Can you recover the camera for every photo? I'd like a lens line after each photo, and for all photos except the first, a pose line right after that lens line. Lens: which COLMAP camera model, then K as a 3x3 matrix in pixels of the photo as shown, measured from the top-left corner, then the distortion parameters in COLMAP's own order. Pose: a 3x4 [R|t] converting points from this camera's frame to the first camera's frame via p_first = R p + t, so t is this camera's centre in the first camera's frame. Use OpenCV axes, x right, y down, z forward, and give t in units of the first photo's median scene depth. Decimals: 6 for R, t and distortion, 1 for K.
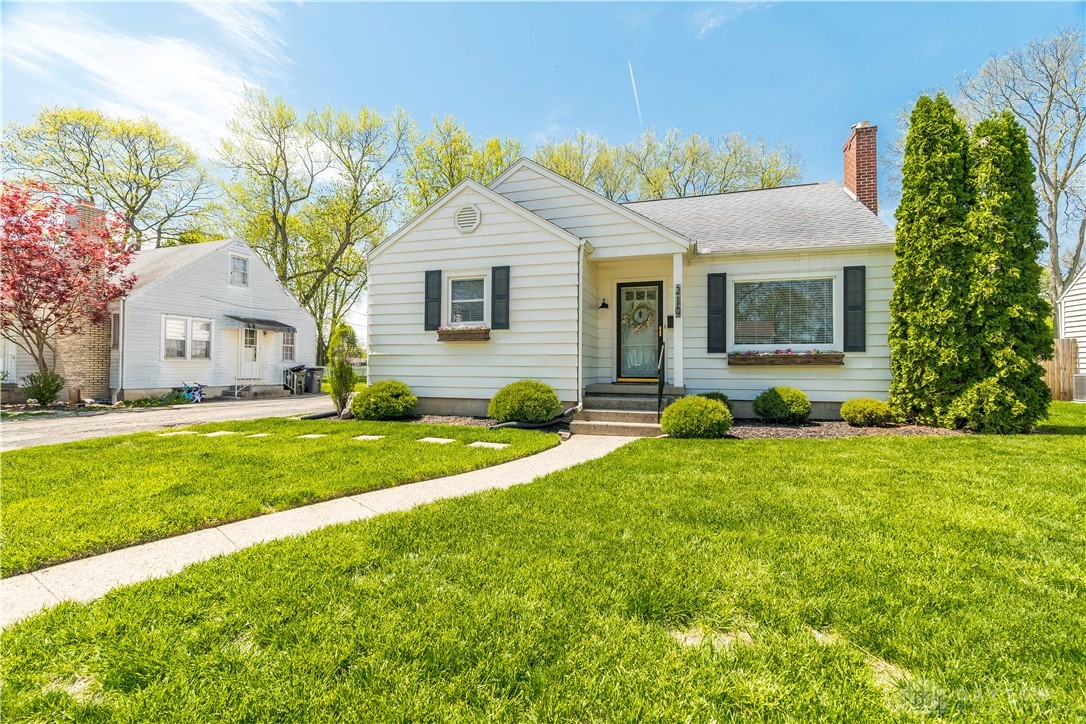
lens RADIAL K [[500.9, 0, 570.4], [0, 500.9, 358.2], [0, 0, 1]] dist [-0.012721, 0.004921]
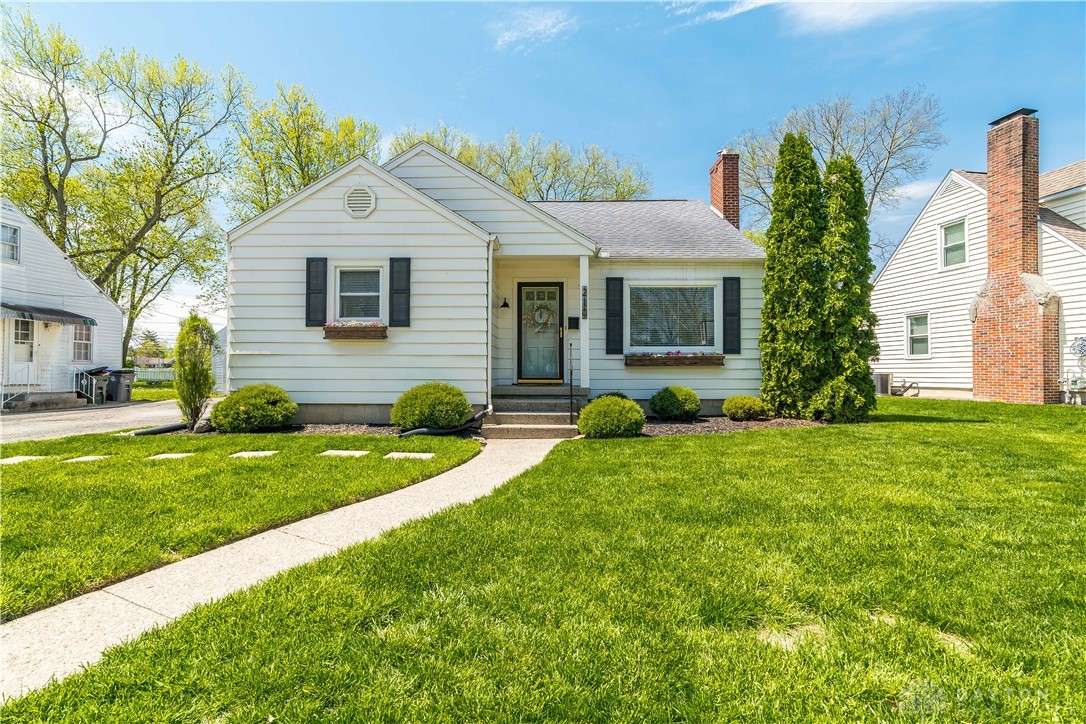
lens RADIAL K [[500.9, 0, 570.4], [0, 500.9, 358.2], [0, 0, 1]] dist [-0.012721, 0.004921]
pose [[0.955334, 0.003261, 0.295509, -0.113813], [-0.002677, 0.999994, -0.002382, 0.000383], [-0.295515, 0.001485, 0.955337, 0.042648]]
